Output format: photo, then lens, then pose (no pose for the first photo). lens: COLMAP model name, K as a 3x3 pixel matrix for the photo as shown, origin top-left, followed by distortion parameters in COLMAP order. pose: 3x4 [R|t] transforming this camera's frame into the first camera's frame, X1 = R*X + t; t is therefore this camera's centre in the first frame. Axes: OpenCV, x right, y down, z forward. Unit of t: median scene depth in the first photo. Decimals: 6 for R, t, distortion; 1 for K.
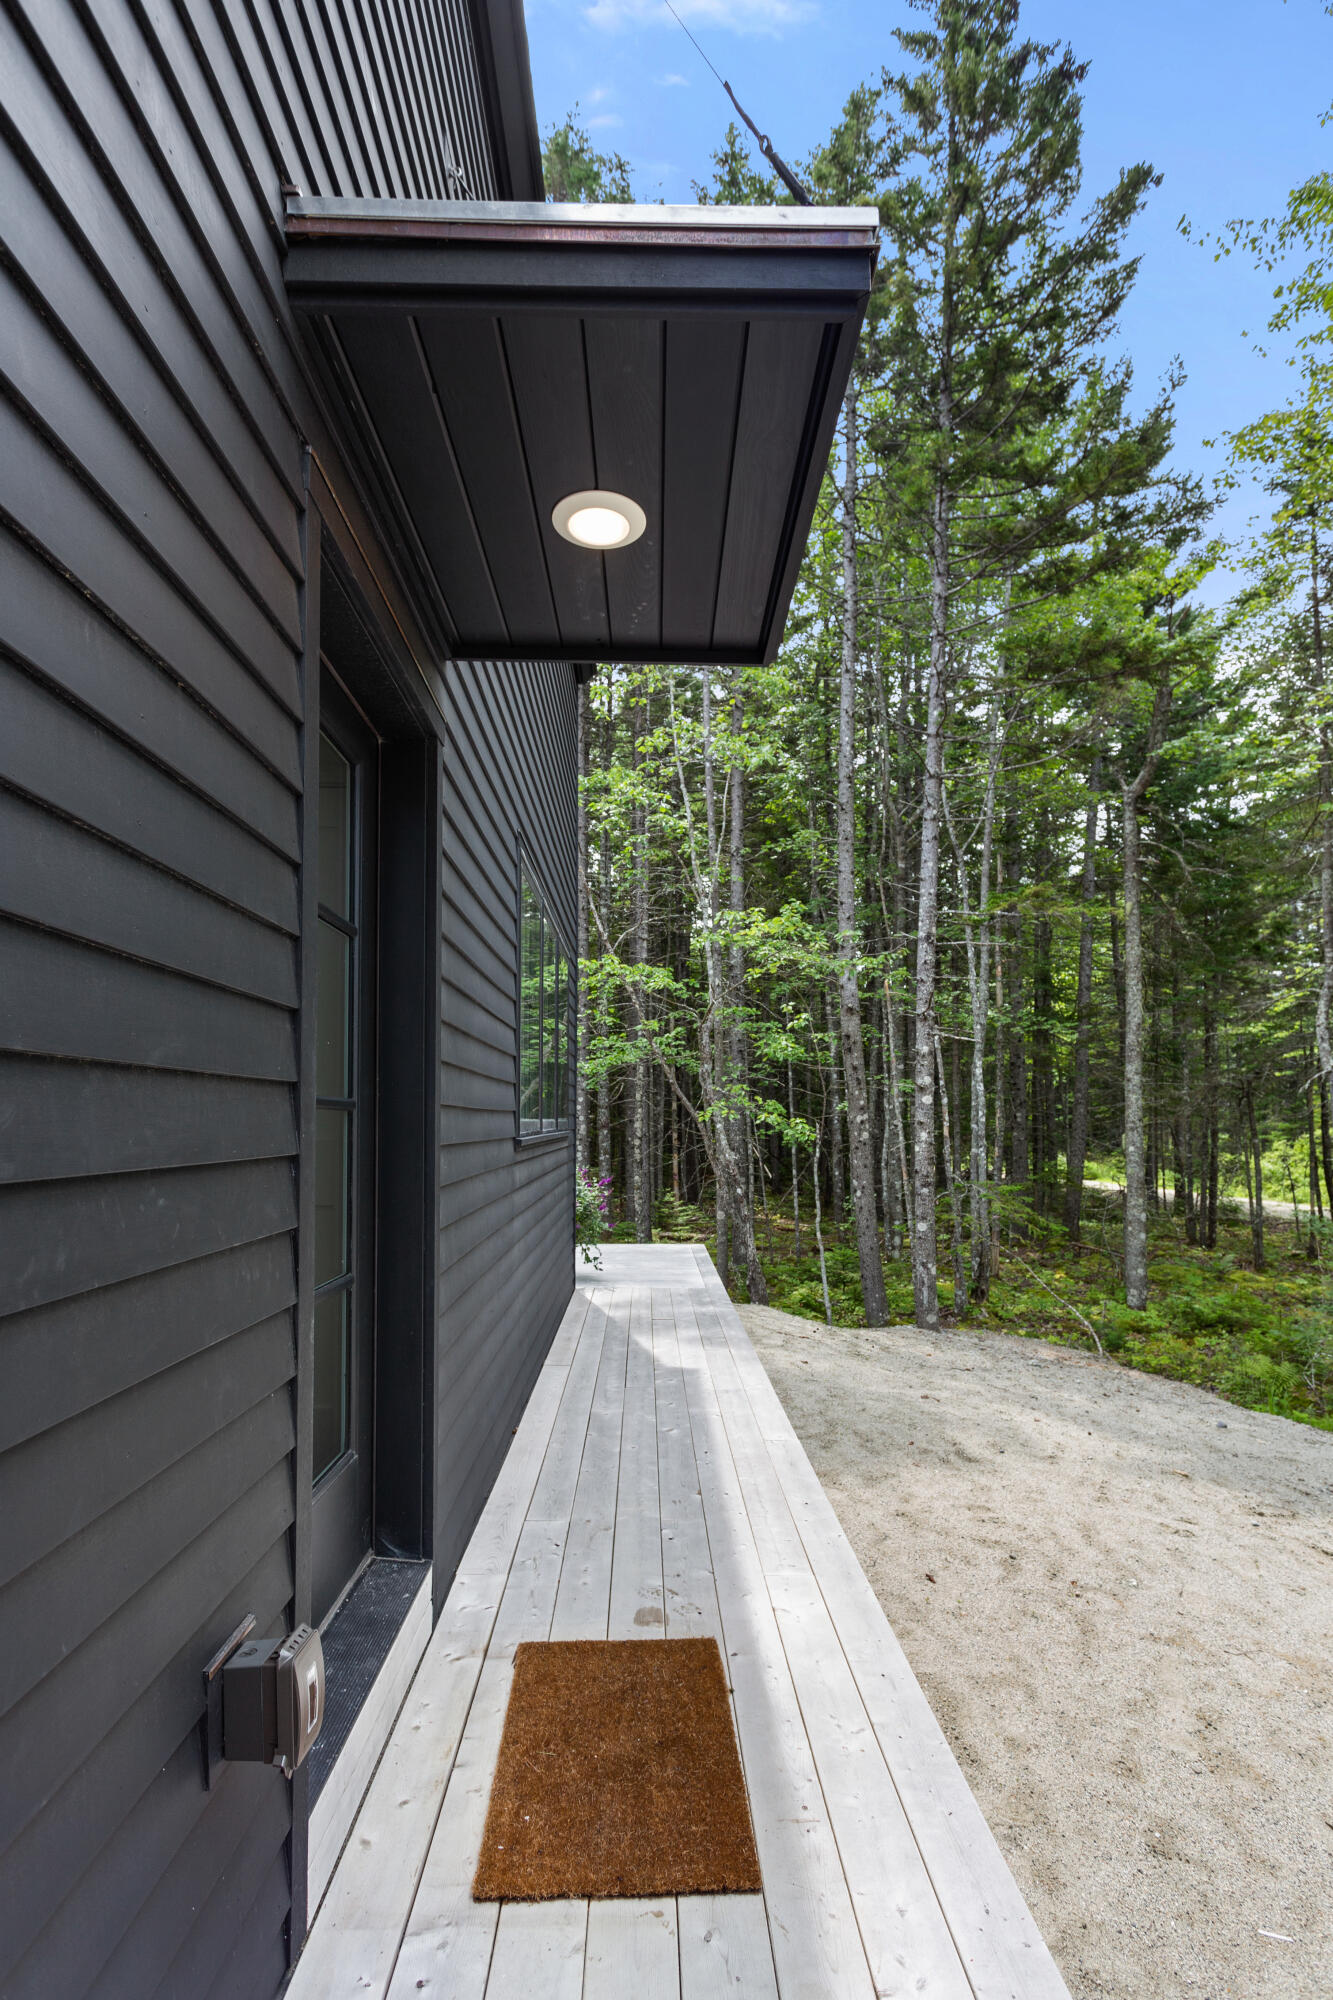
lens RADIAL K [[955.9, 0, 676.0], [0, 955.9, 1072.0], [0, 0, 1]] dist [-0.002630, 0.000622]
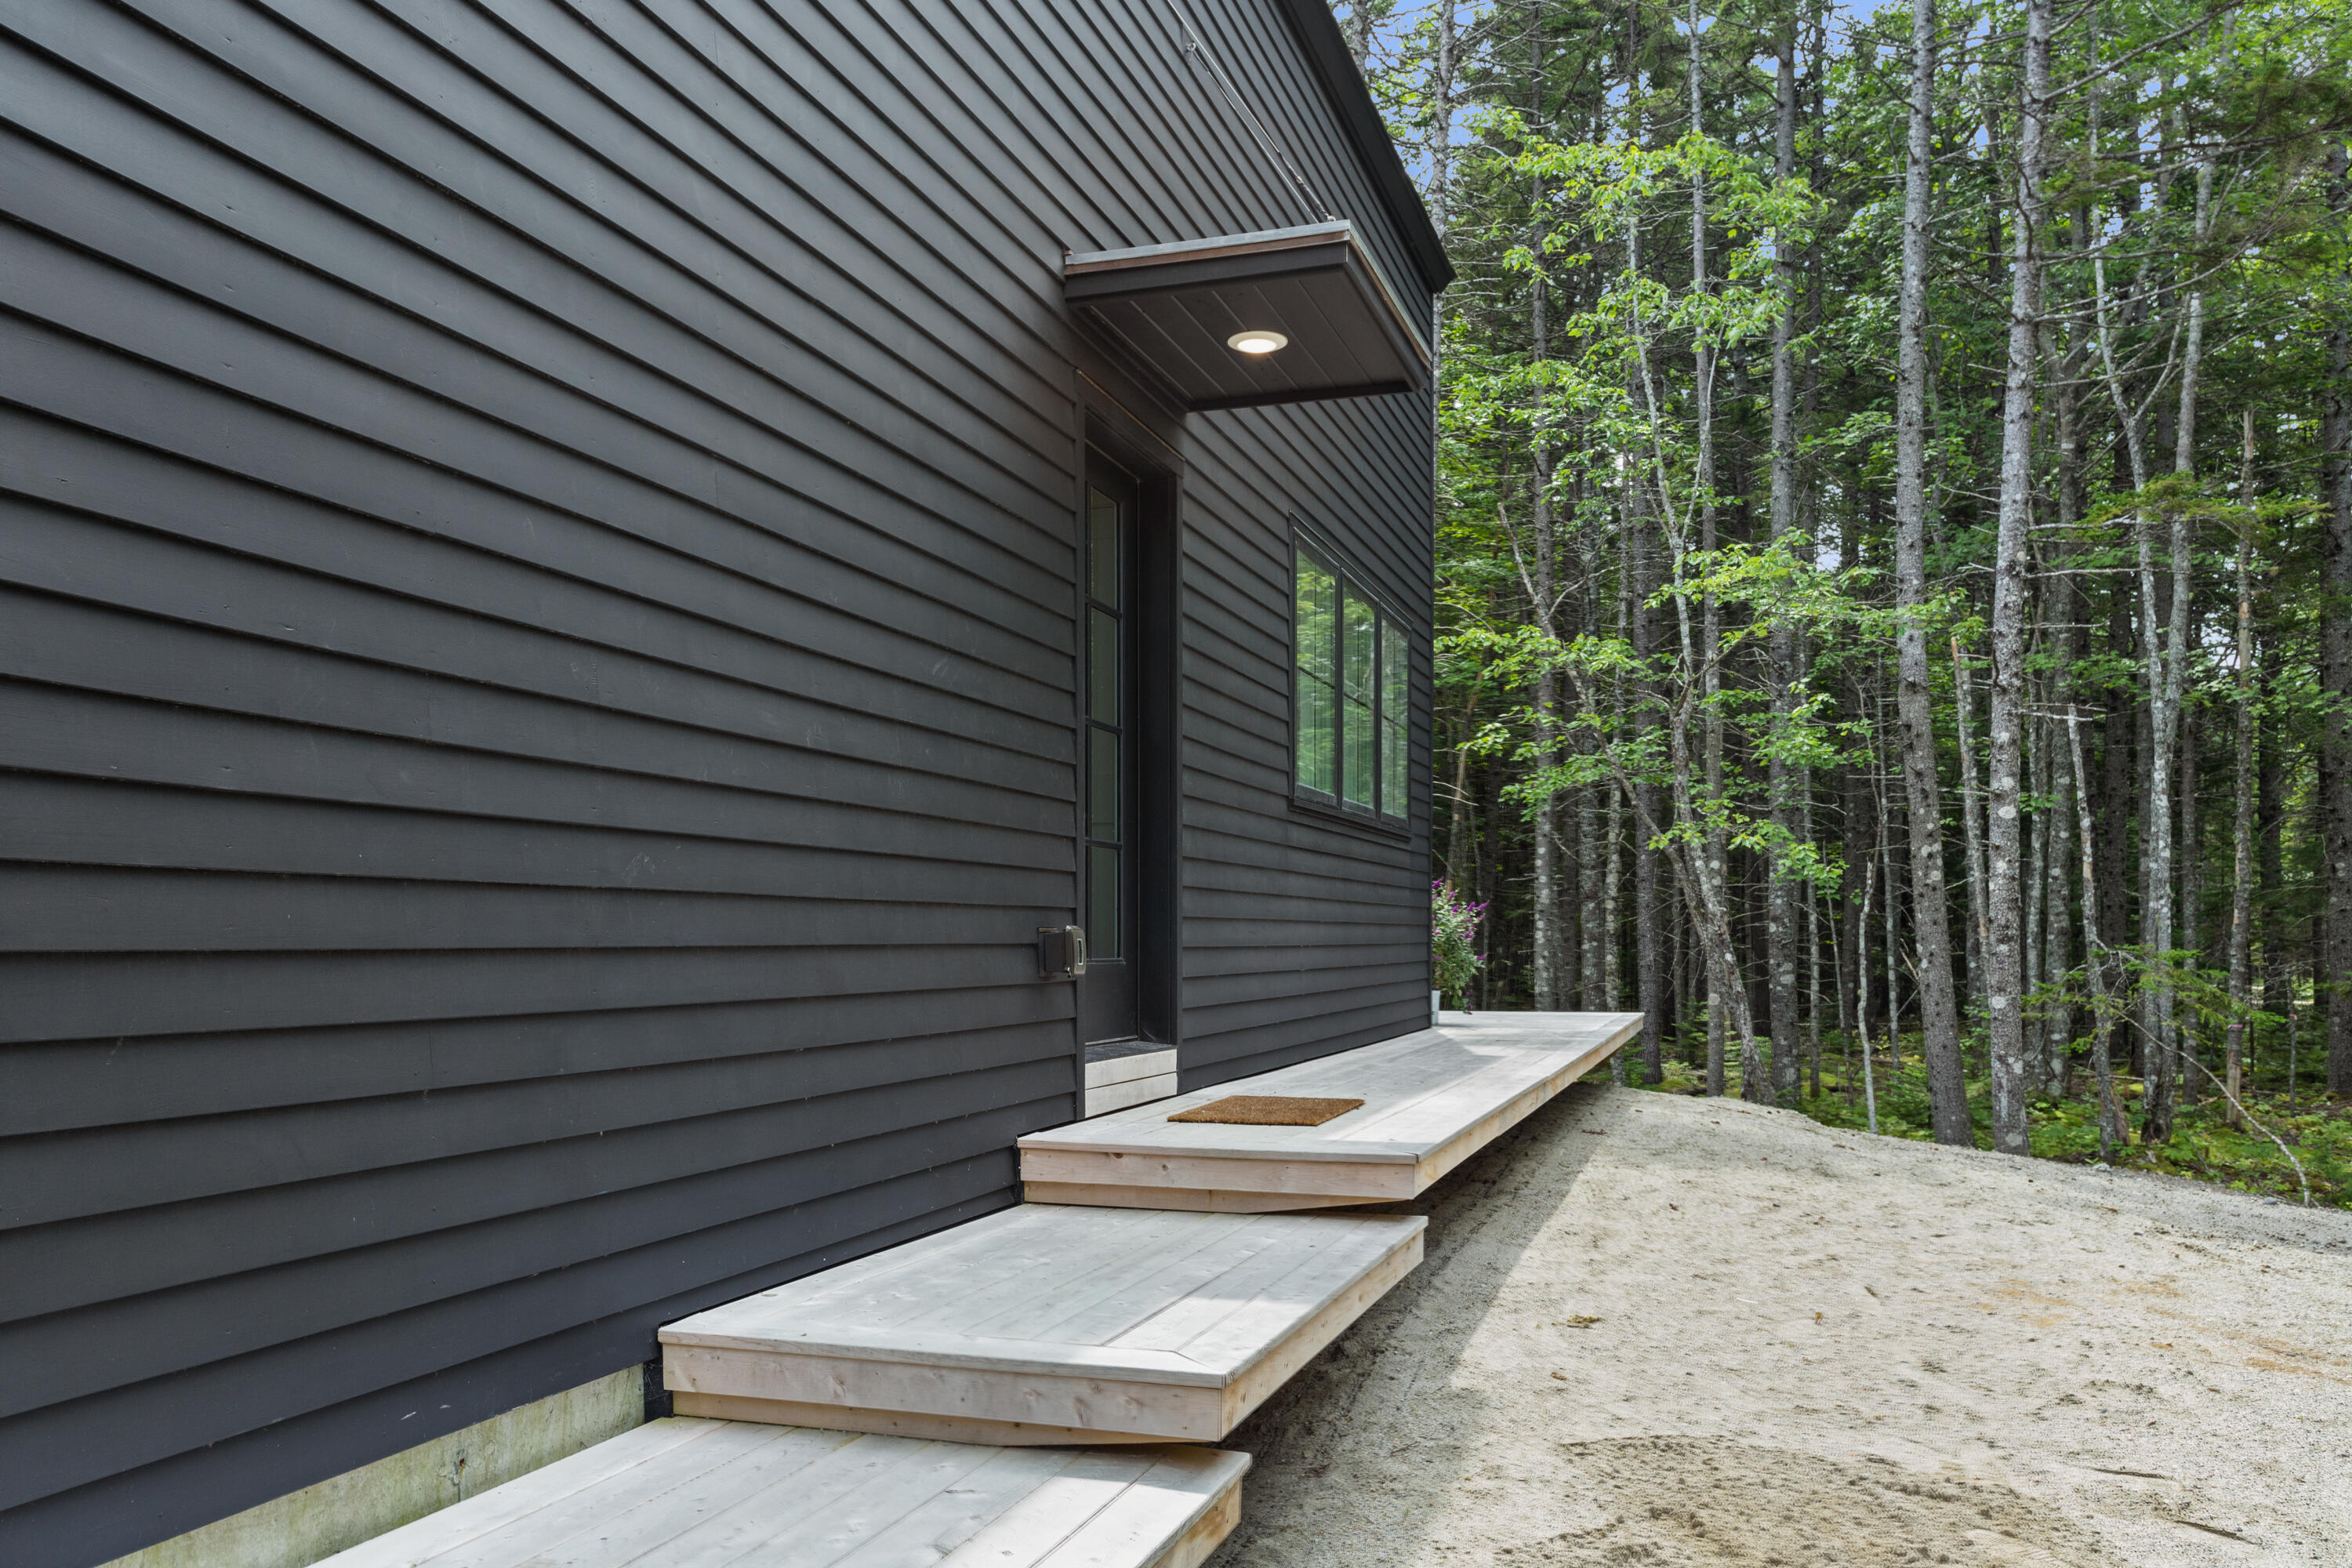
lens RADIAL K [[1753.0, 0, 1176.0], [0, 1753.0, 784.0], [0, 0, 1]] dist [0.001343, 0.000667]
pose [[0.933422, -0.030952, -0.357442, 0.146596], [0.016395, 0.998911, -0.043687, 0.048449], [0.358405, 0.034918, 0.932913, -0.310272]]
